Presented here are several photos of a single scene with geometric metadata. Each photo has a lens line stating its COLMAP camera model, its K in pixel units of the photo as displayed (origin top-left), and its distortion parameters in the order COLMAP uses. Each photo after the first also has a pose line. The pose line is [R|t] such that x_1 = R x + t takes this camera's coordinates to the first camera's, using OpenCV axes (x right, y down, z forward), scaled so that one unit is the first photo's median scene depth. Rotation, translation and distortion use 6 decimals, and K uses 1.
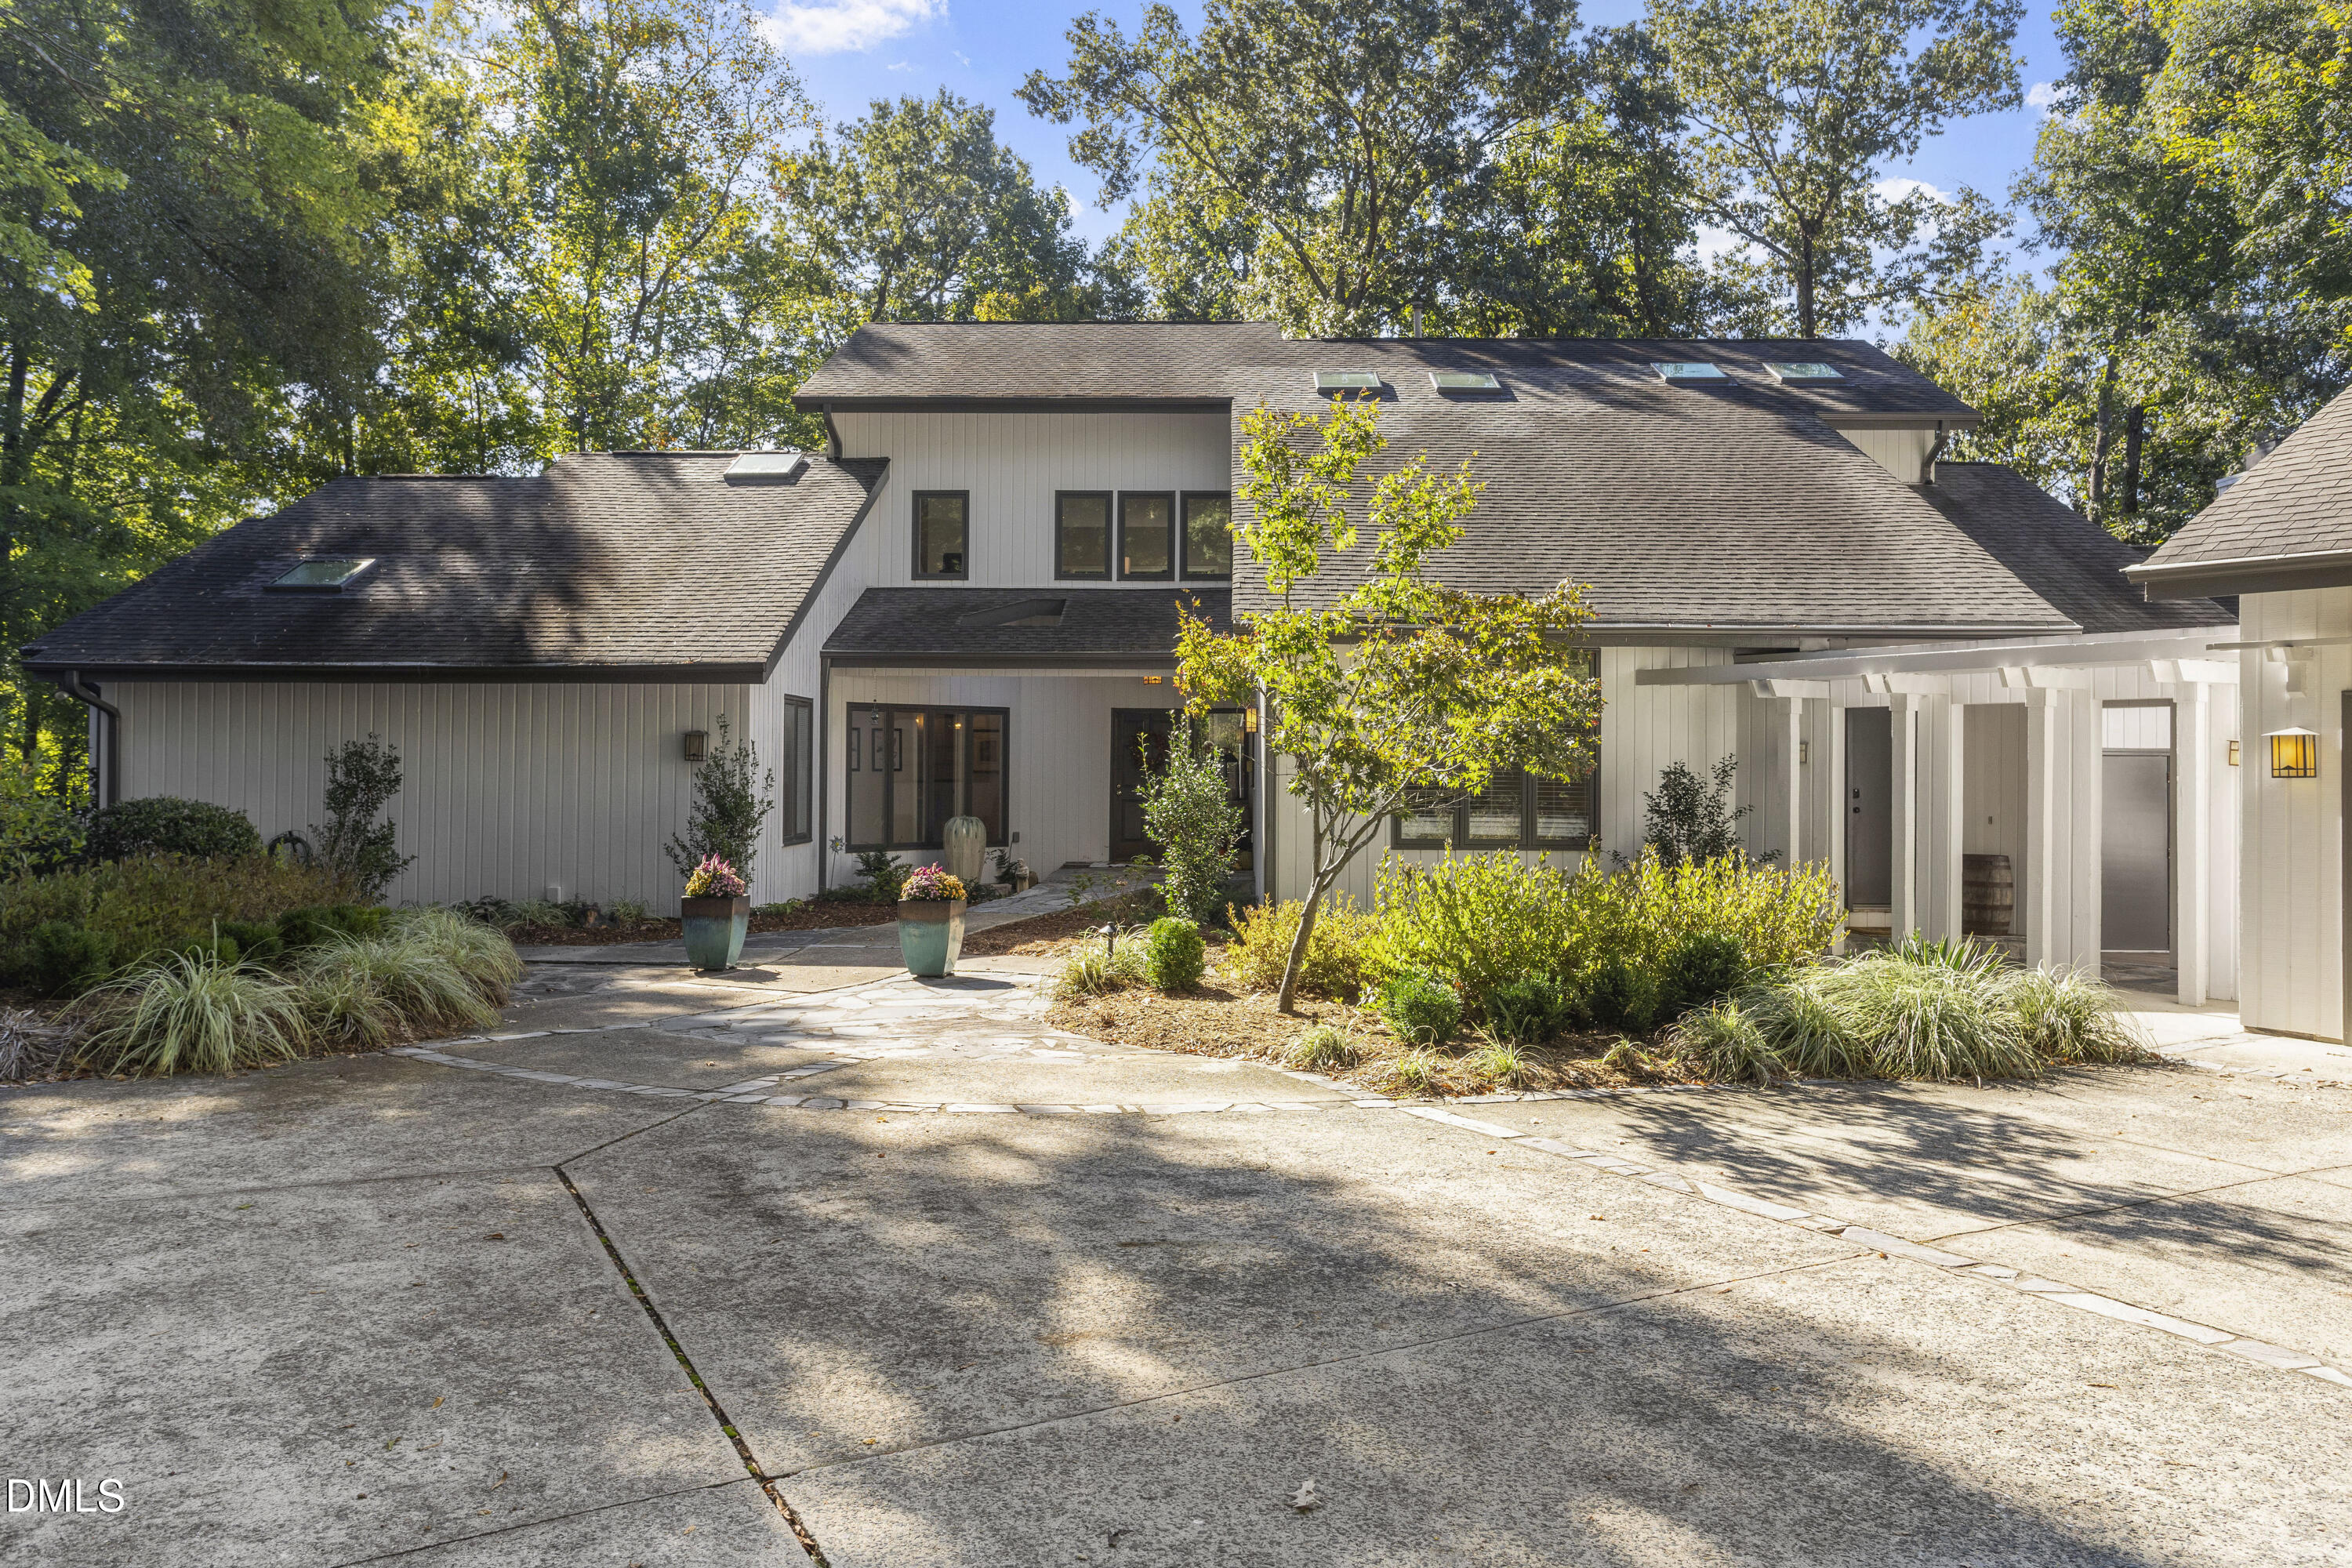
lens RADIAL K [[1663.2, 0, 1172.4], [0, 1663.2, 746.0], [0, 0, 1]] dist [-0.022604, 0.043712]
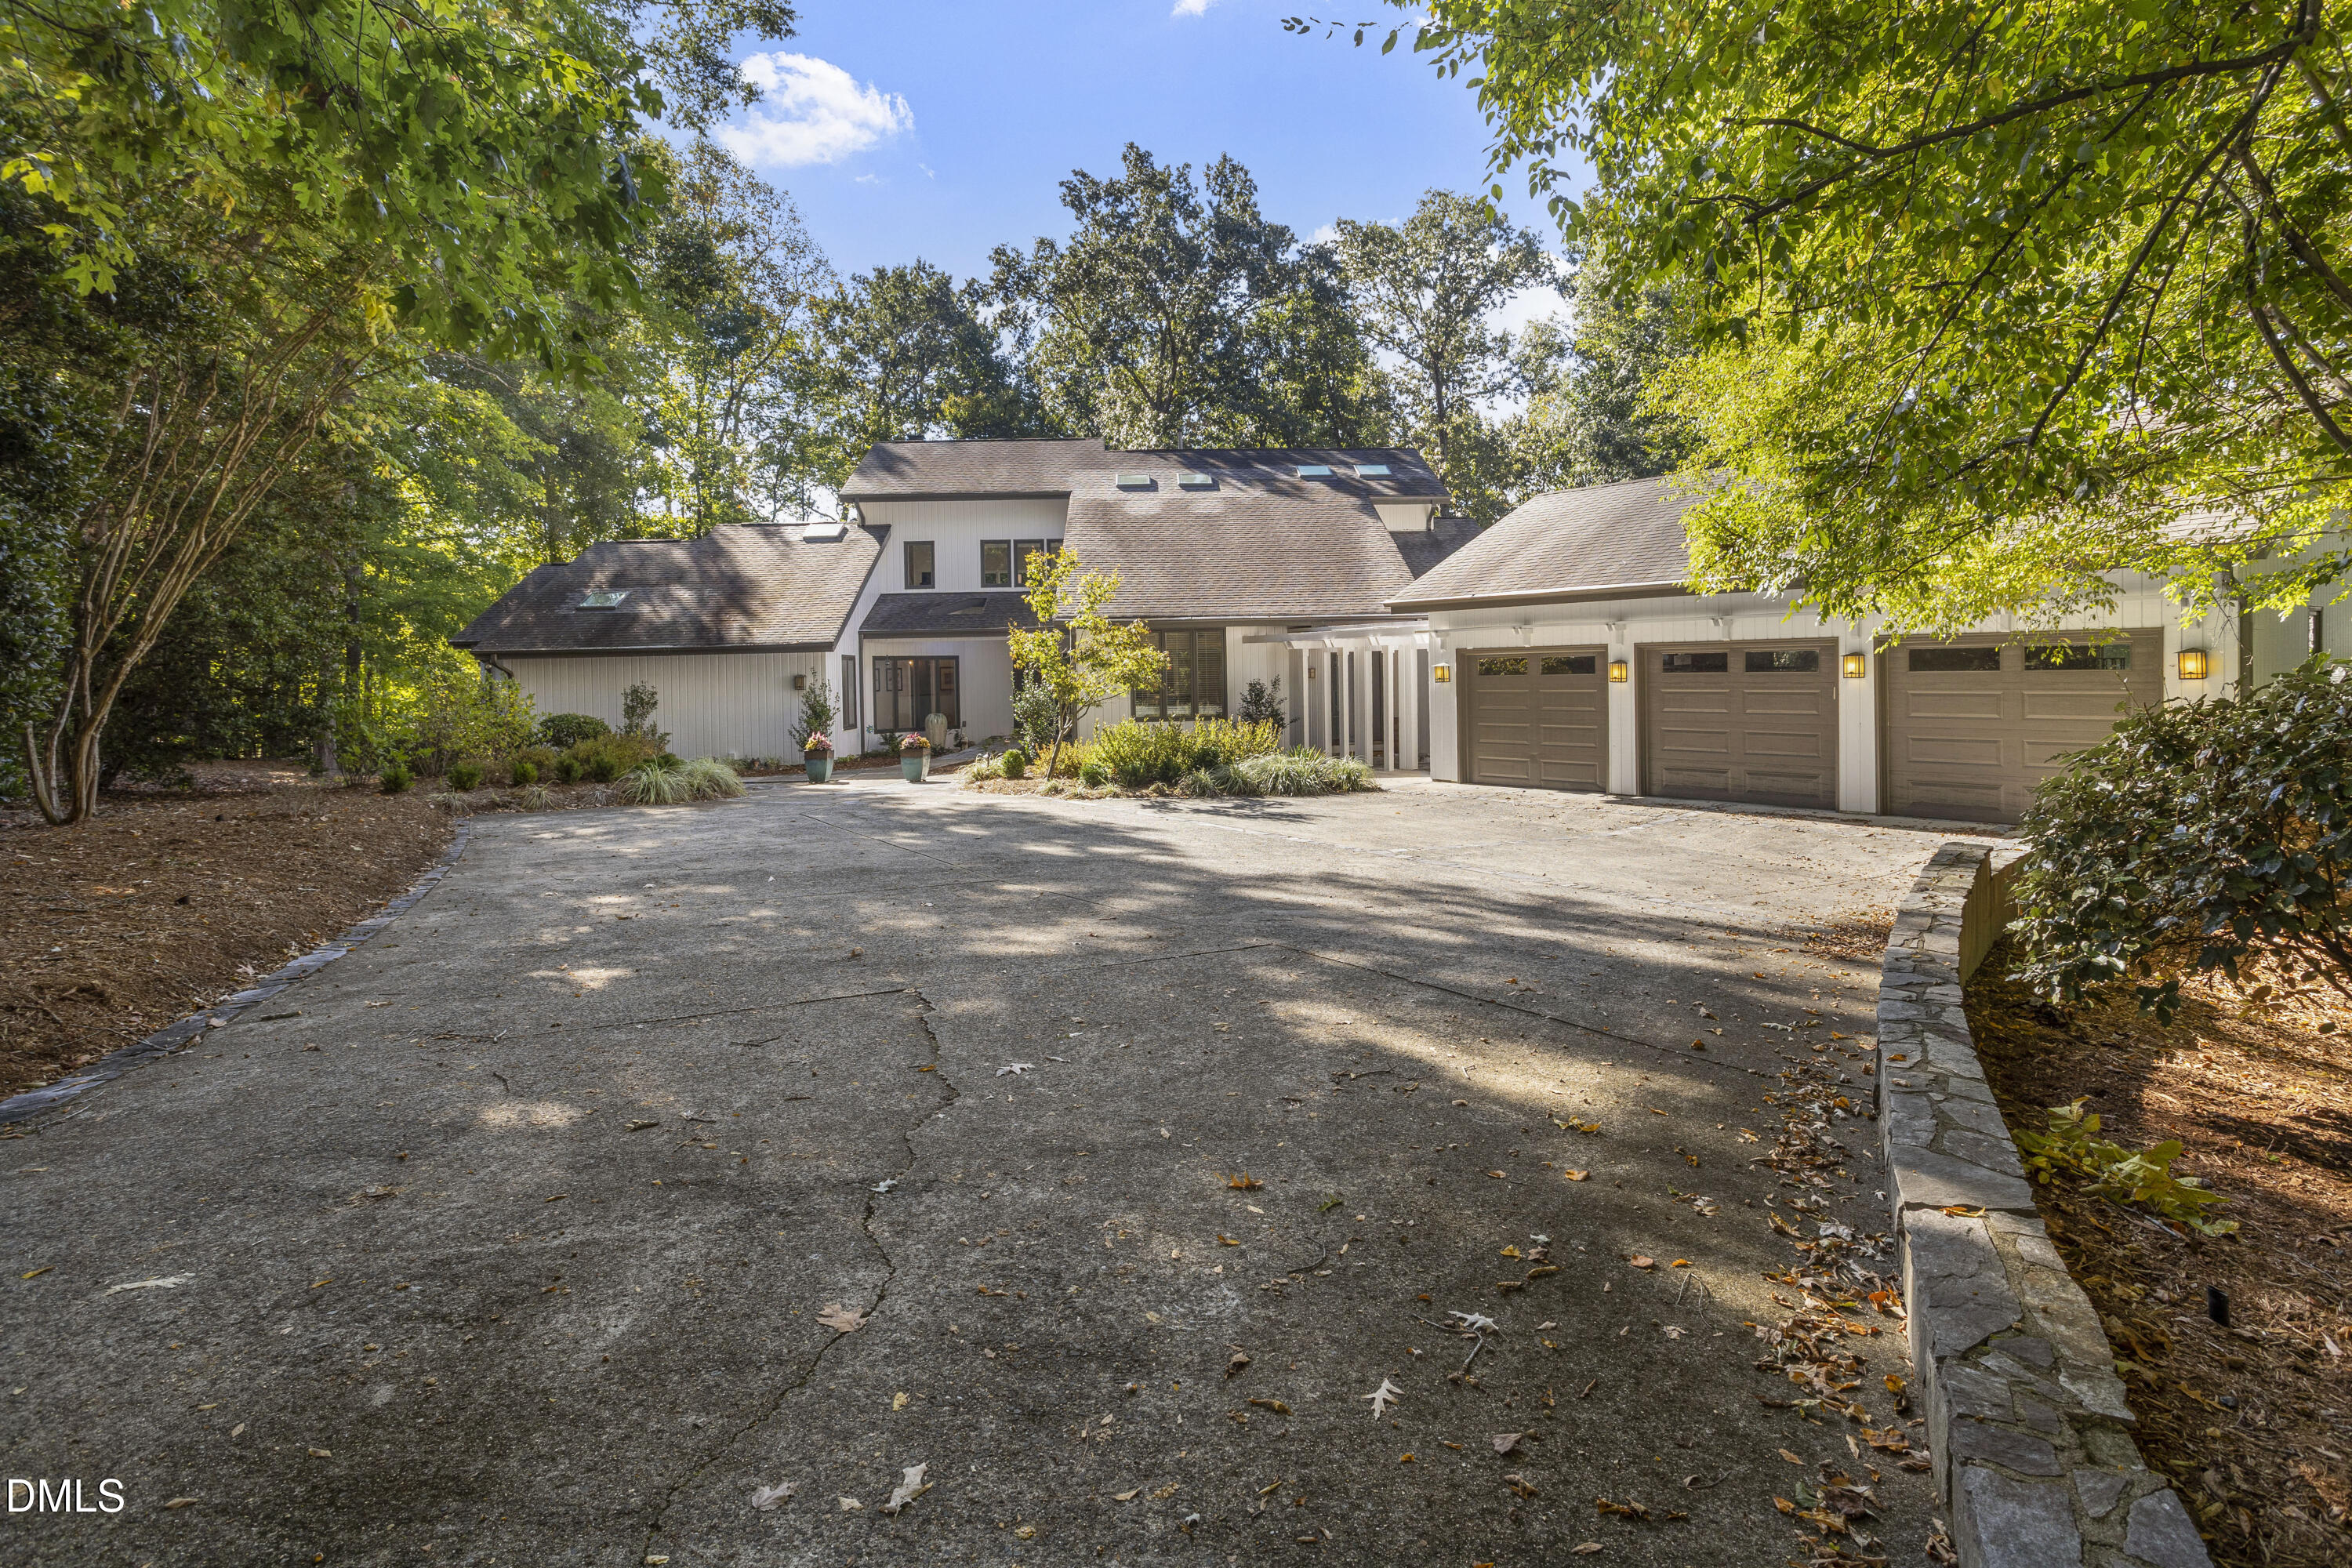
lens RADIAL K [[1196.7, 0, 1197.5], [0, 1196.7, 700.0], [0, 0, 1]] dist [-0.061695, 0.039776]
pose [[0.996721, -0.026569, 0.076428, 0.071498], [0.024135, 0.999177, 0.032607, -0.011238], [-0.077232, -0.030656, 0.996542, -0.399219]]
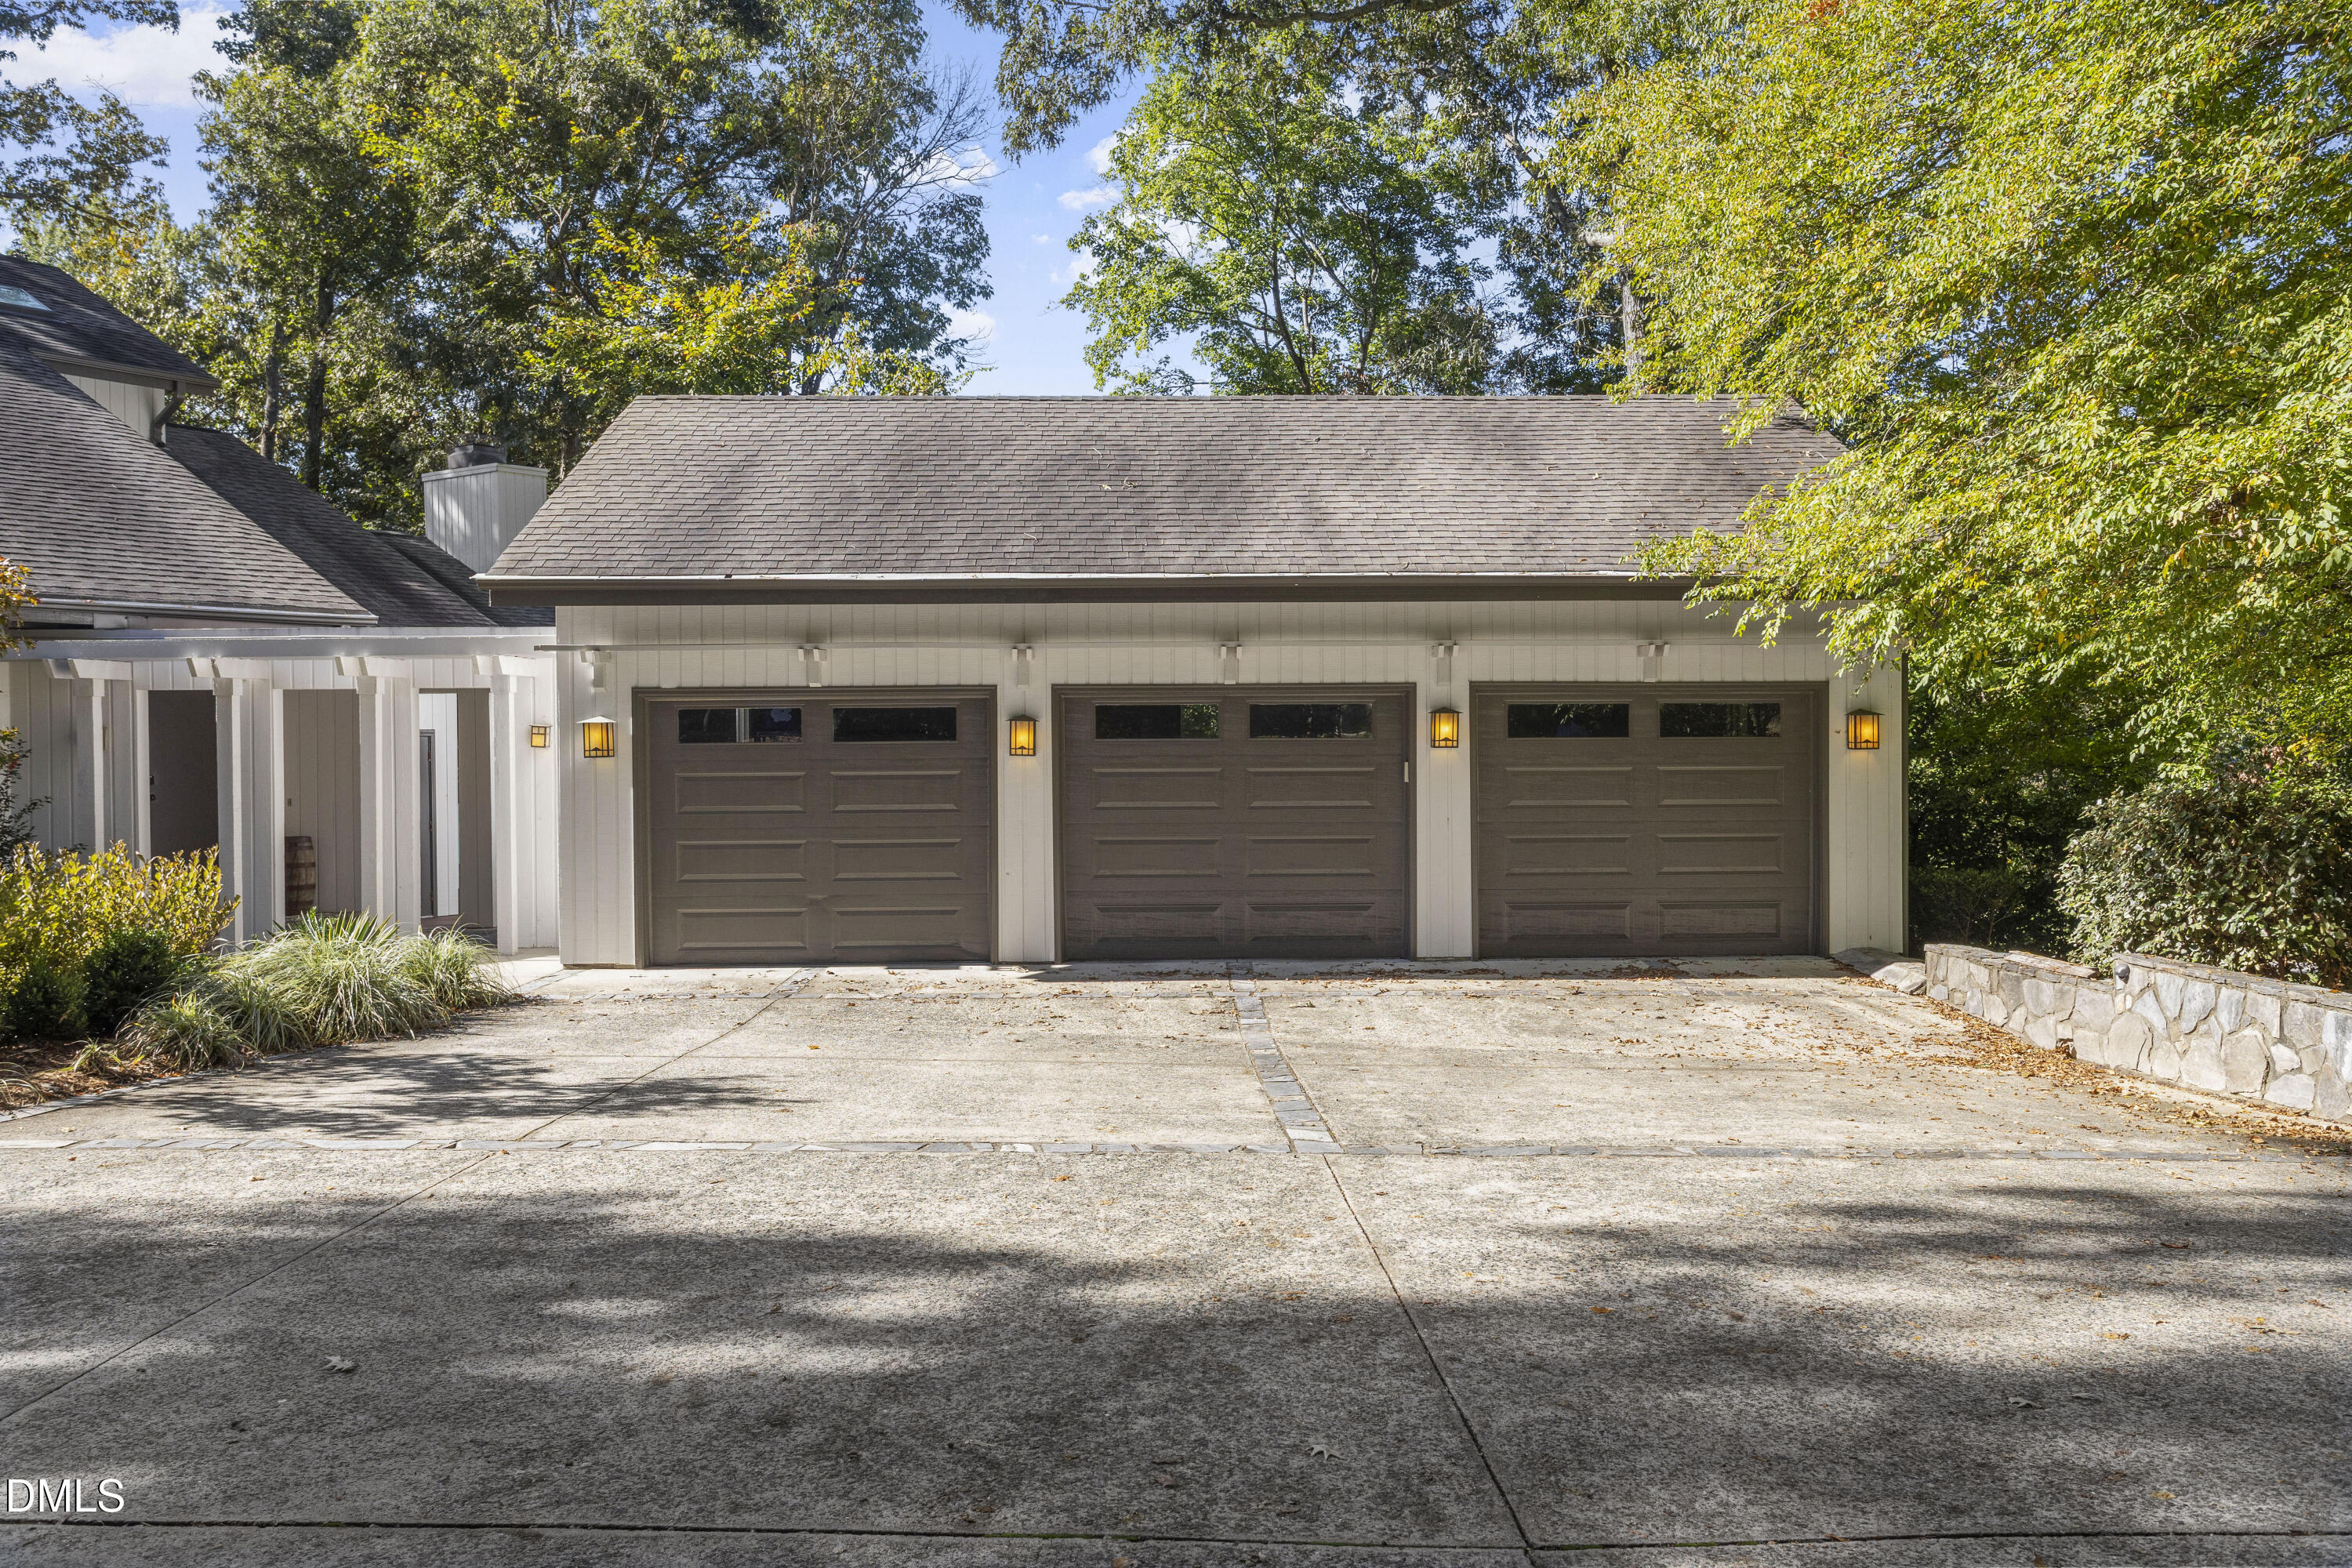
lens RADIAL K [[1809.9, 0, 1176.0], [0, 1809.9, 784.0], [0, 0, 1]] dist [-0.009900, 0.045221]
pose [[0.538892, -0.032238, 0.841758, -0.104333], [0.001946, 0.999312, 0.037026, -0.004630], [-0.842373, -0.018315, 0.538584, -0.037179]]
